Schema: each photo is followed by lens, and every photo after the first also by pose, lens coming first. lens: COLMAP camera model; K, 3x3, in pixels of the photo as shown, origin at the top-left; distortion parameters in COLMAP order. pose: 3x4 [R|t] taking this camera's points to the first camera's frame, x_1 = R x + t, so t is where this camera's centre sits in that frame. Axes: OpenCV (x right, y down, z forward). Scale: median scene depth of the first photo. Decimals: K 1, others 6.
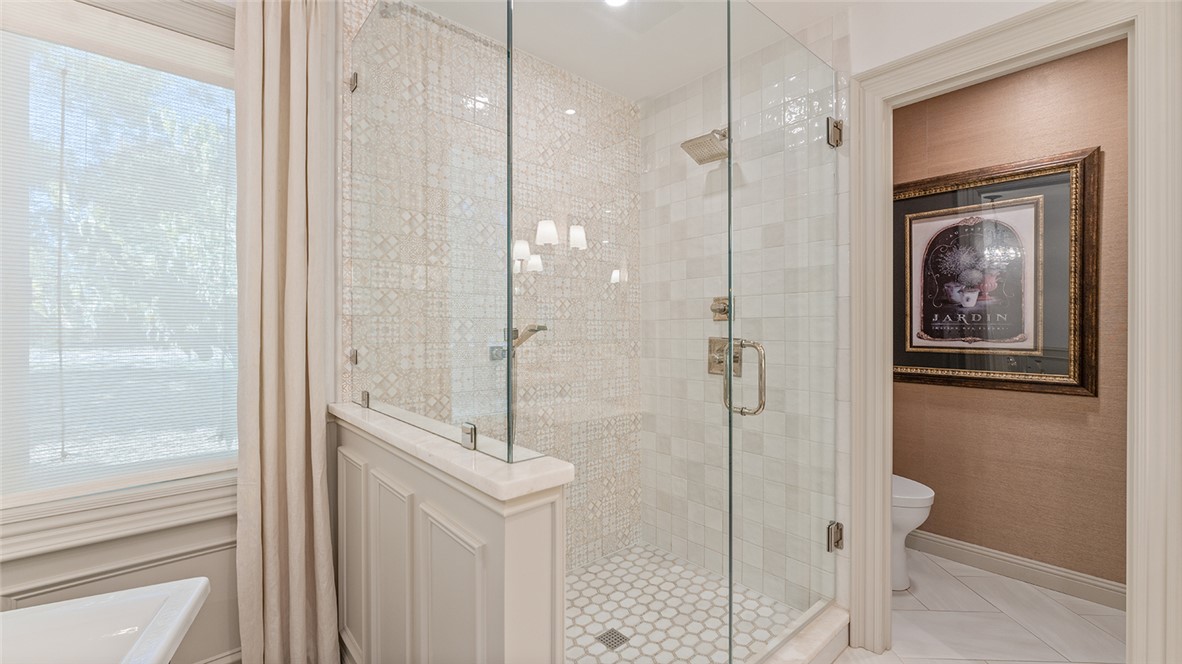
lens RADIAL K [[486.6, 0, 580.6], [0, 486.6, 331.7], [0, 0, 1]] dist [0.002743, 0.002935]
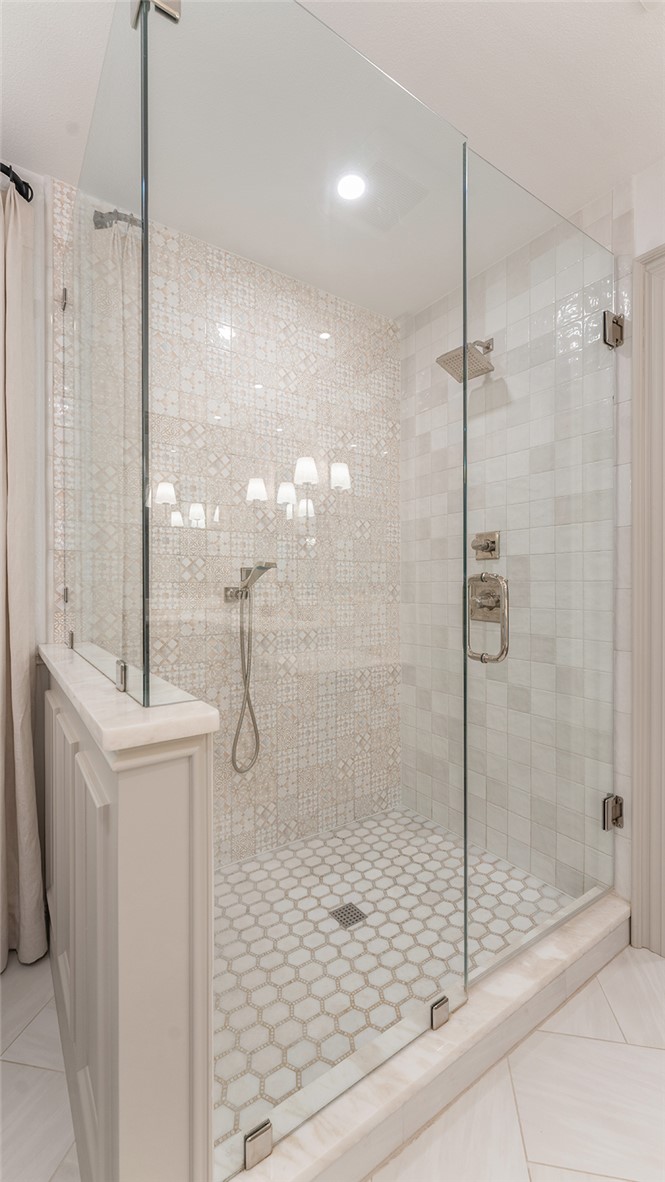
lens RADIAL K [[486.6, 0, 340.1], [0, 486.6, 591.4], [0, 0, 1]] dist [0.002743, 0.002935]
pose [[0.994406, 0.002070, -0.105605, 0.141228], [-0.001784, 0.999994, 0.002802, 0.037865], [0.105610, -0.002598, 0.994404, 0.115024]]
